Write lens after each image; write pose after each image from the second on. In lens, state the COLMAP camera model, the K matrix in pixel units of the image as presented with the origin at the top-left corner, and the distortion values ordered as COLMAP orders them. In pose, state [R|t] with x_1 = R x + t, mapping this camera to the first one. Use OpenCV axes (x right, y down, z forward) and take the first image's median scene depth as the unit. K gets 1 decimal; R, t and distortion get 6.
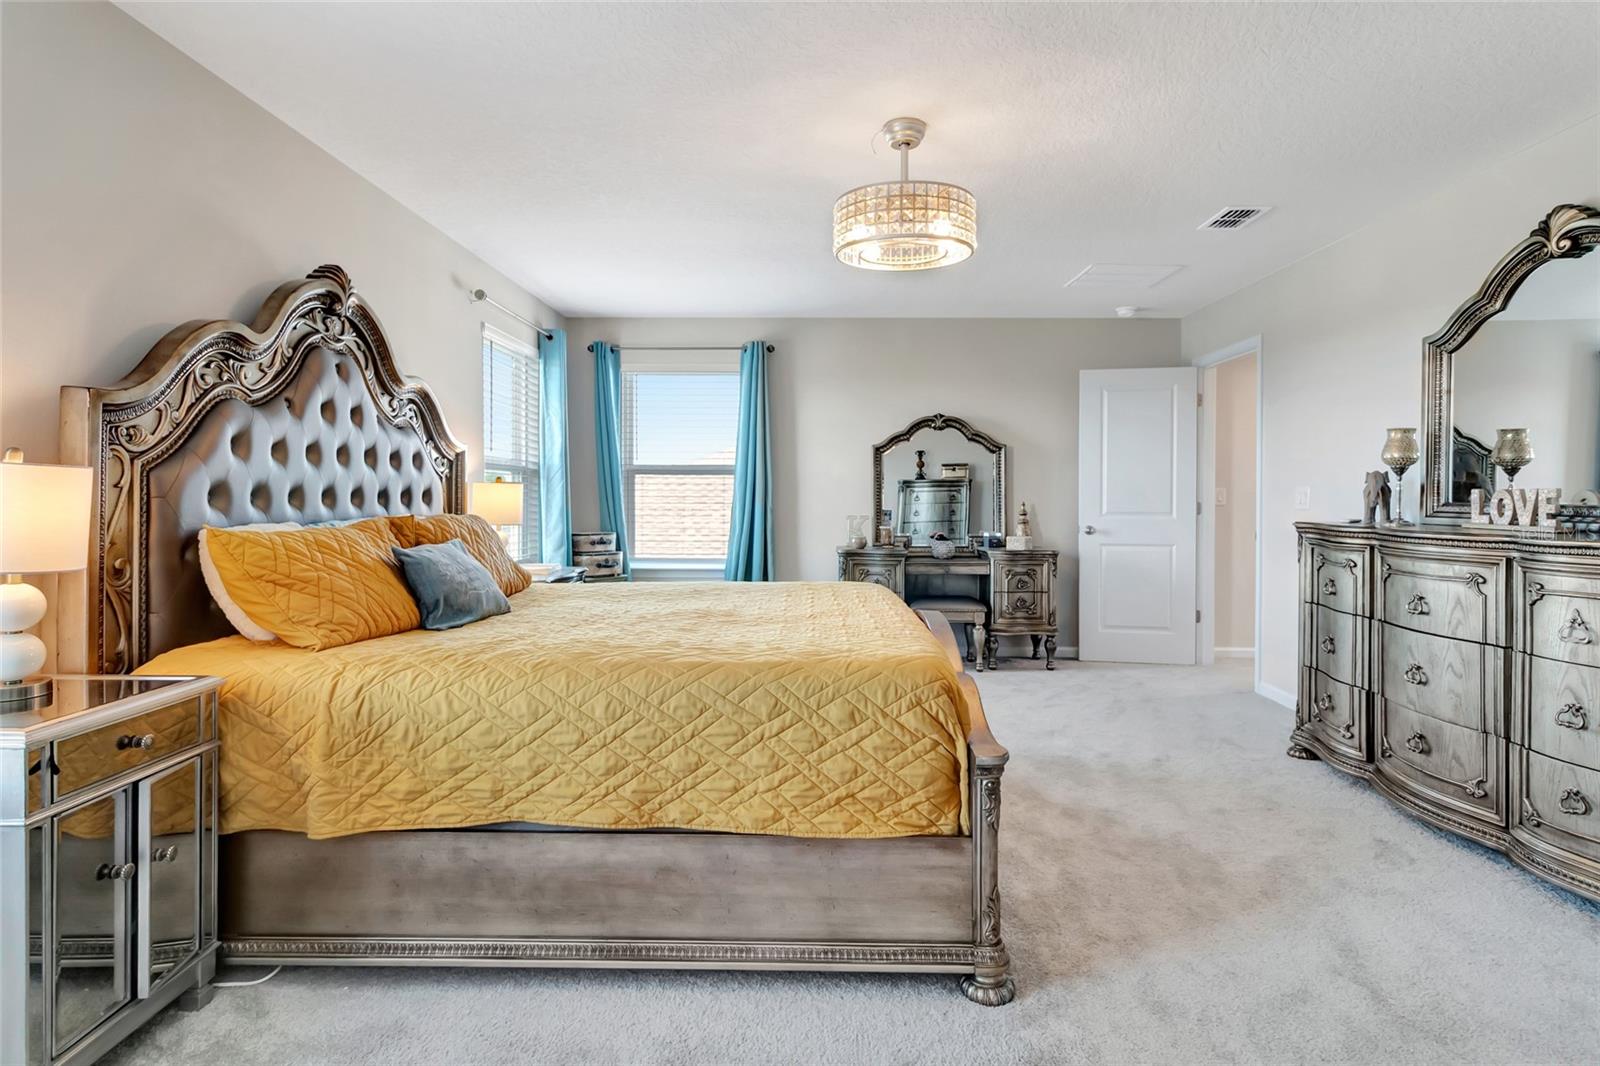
lens RADIAL K [[822.5, 0, 794.5], [0, 822.5, 502.4], [0, 0, 1]] dist [-0.002425, -0.000825]
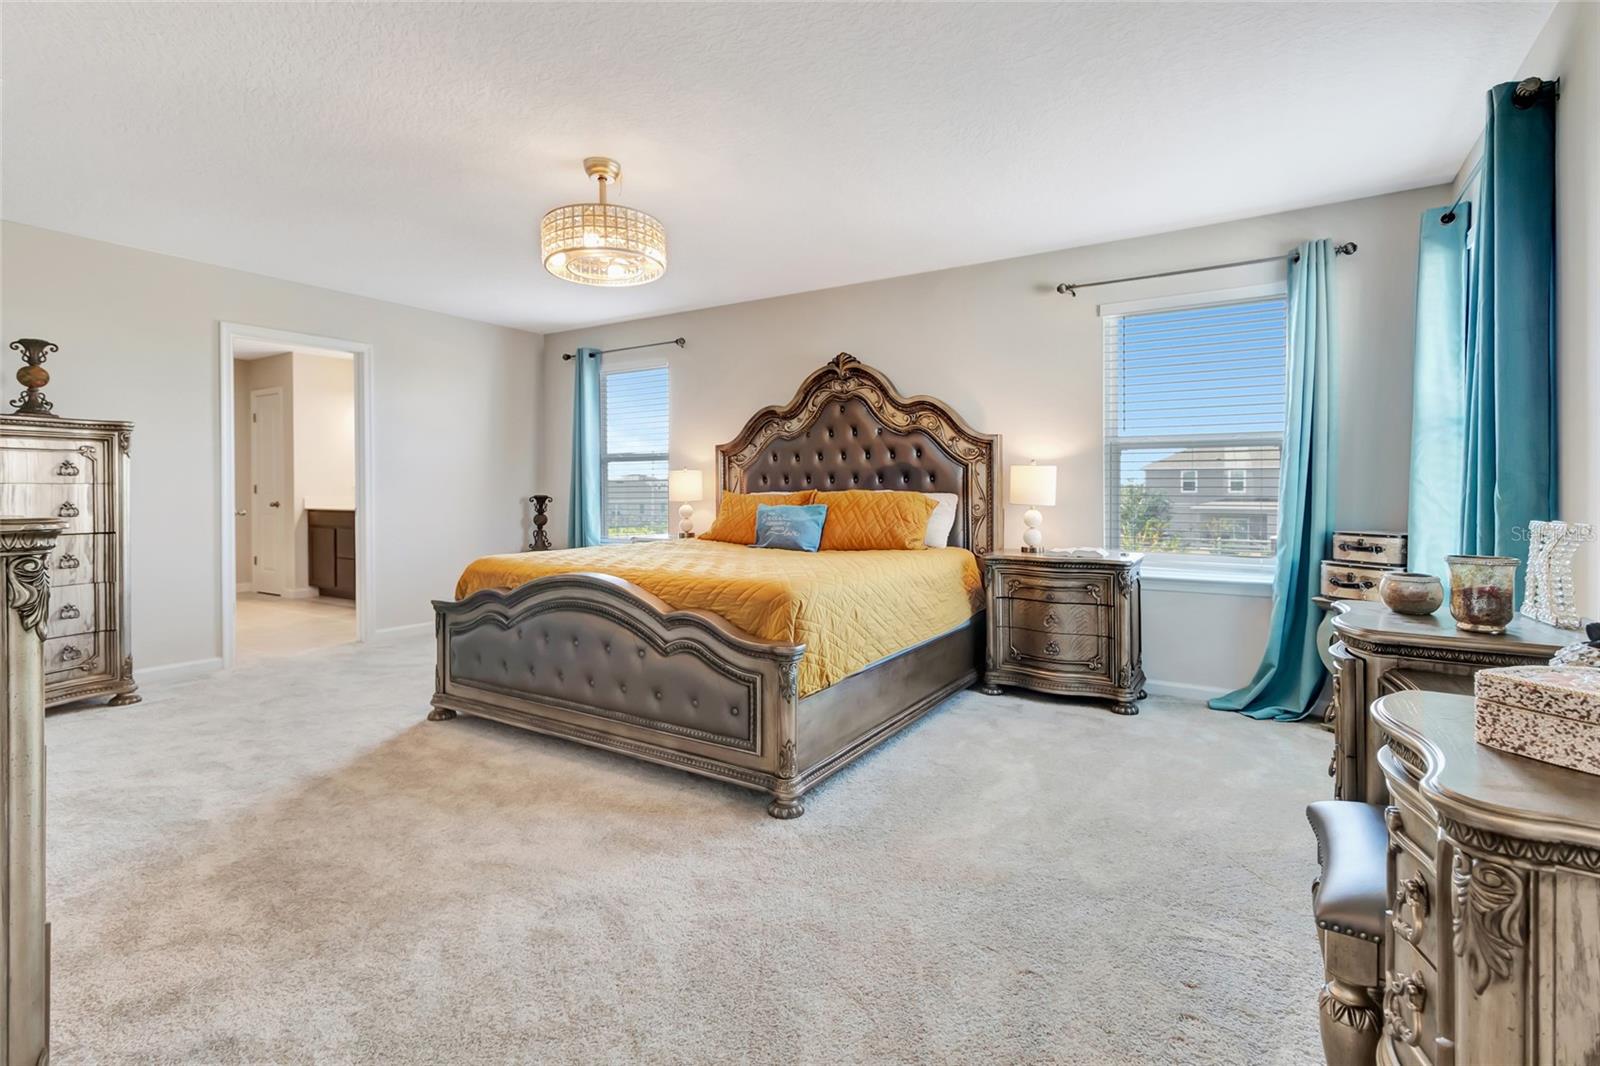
lens RADIAL K [[745.3, 0, 821.9], [0, 745.3, 494.6], [0, 0, 1]] dist [-0.000308, -0.000180]
pose [[-0.518670, 0.001934, -0.854972, 0.469786], [-0.007457, 0.999949, 0.006786, 0.006938], [0.854942, 0.009895, -0.518629, 0.943190]]
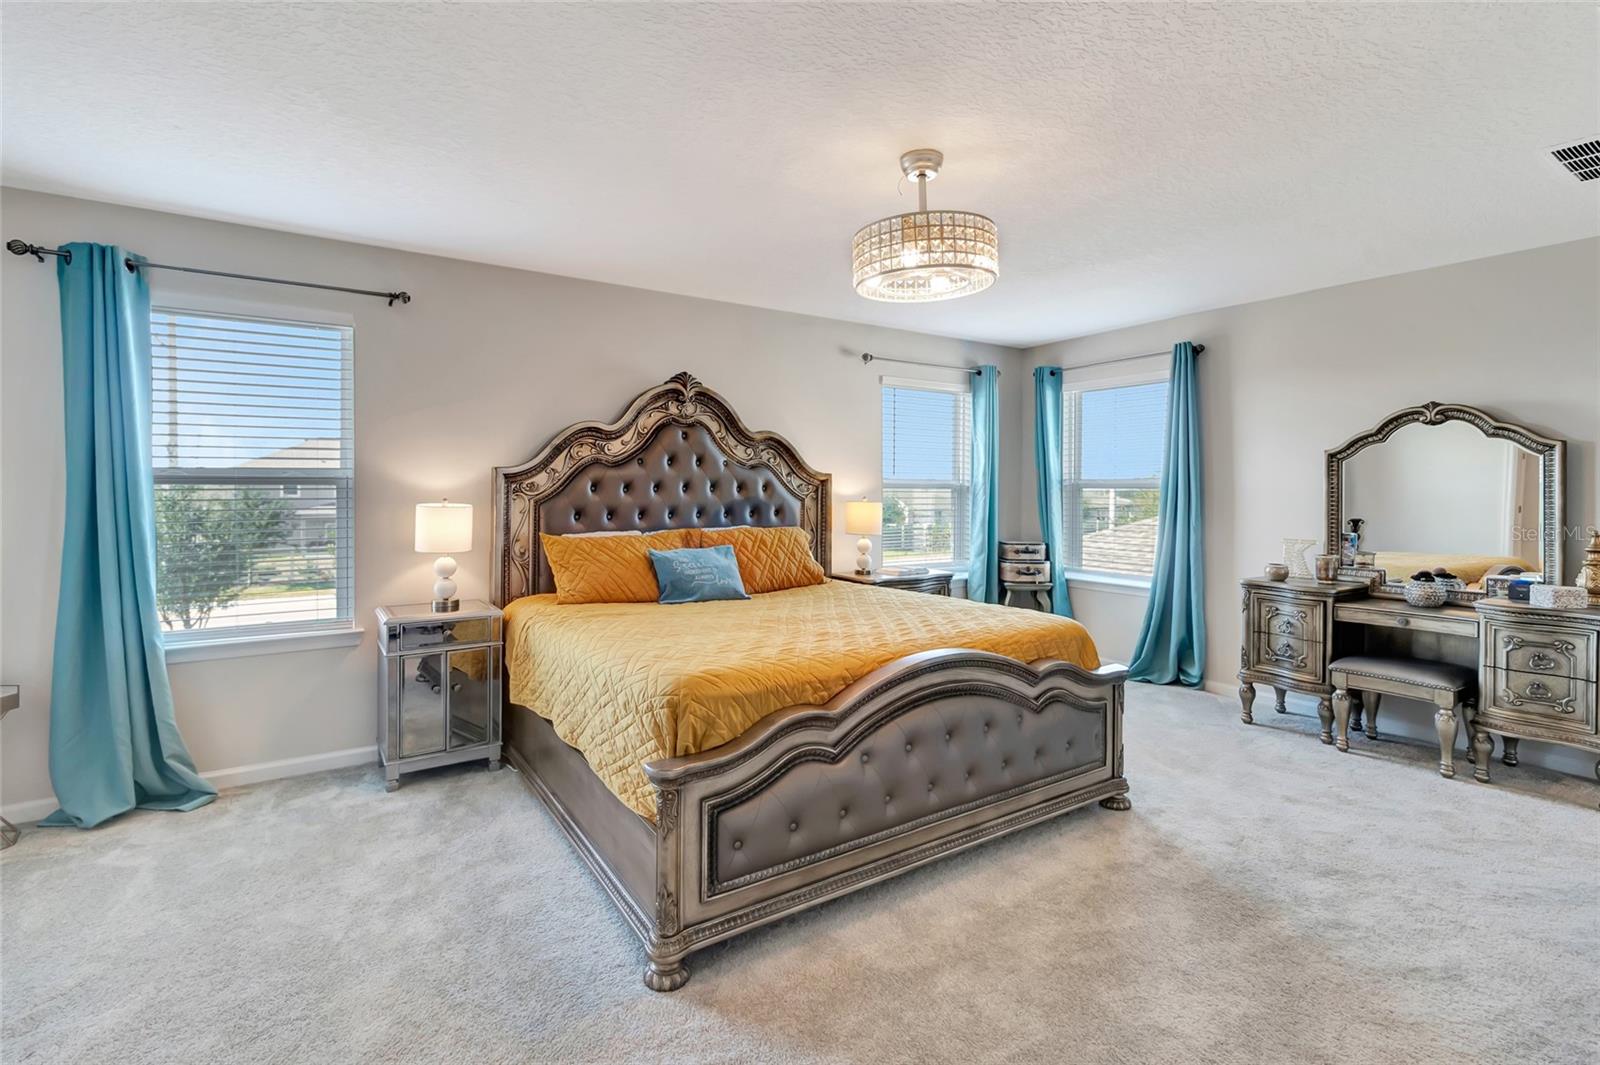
lens RADIAL K [[745.3, 0, 820.2], [0, 745.3, 486.0], [0, 0, 1]] dist [-0.000308, -0.000180]
pose [[0.567372, -0.005981, -0.823440, 0.428645], [-0.006356, 0.999912, -0.011643, -0.025681], [0.823437, 0.011840, 0.567284, 0.207945]]
